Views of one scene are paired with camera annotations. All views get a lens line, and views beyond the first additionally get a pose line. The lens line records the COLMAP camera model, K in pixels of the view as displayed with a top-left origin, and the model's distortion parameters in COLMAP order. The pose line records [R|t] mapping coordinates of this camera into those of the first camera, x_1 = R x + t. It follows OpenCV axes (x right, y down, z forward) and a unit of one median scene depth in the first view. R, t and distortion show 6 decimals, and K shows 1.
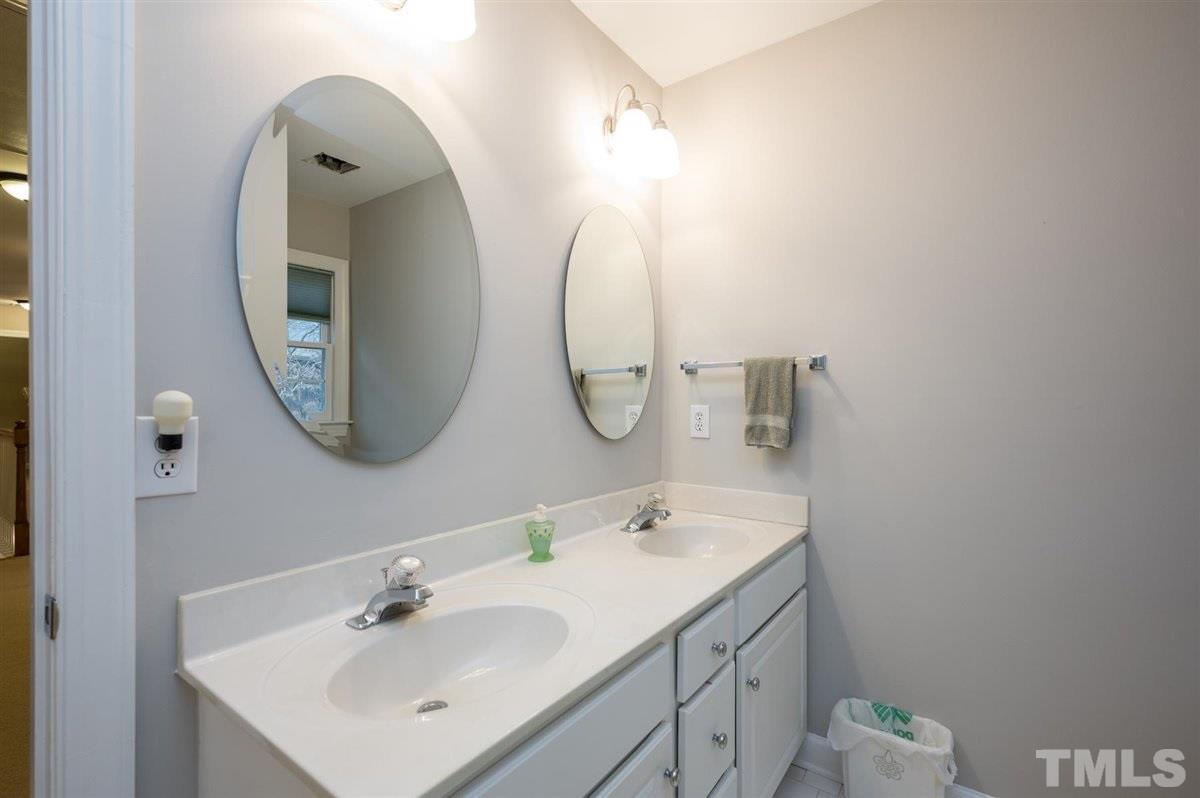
lens RADIAL K [[542.7, 0, 600.9], [0, 542.7, 400.0], [0, 0, 1]] dist [-0.001292, -0.000097]
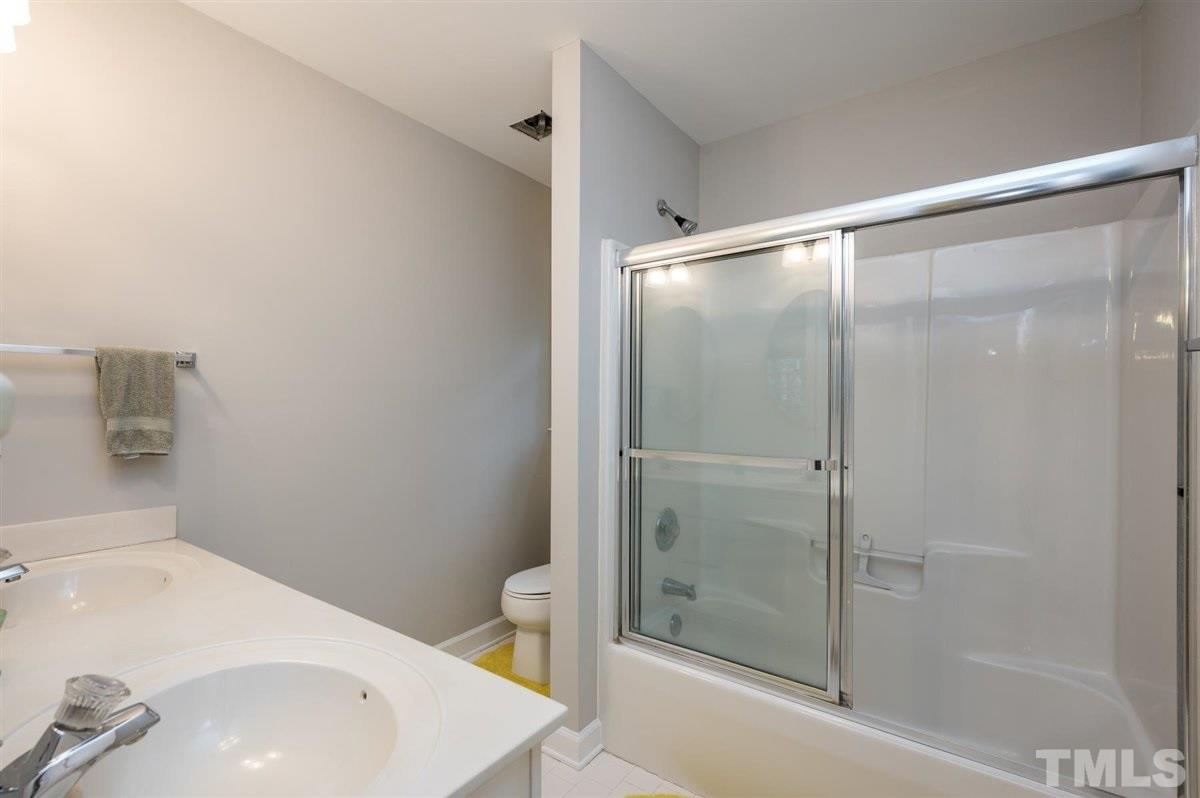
lens RADIAL K [[542.7, 0, 601.0], [0, 542.7, 401.5], [0, 0, 1]] dist [-0.001292, -0.000097]
pose [[0.011347, 0.000274, 0.999936, -0.531518], [0.000063, 1.000000, -0.000275, 0.003438], [-0.999936, 0.000066, 0.011347, 0.273572]]
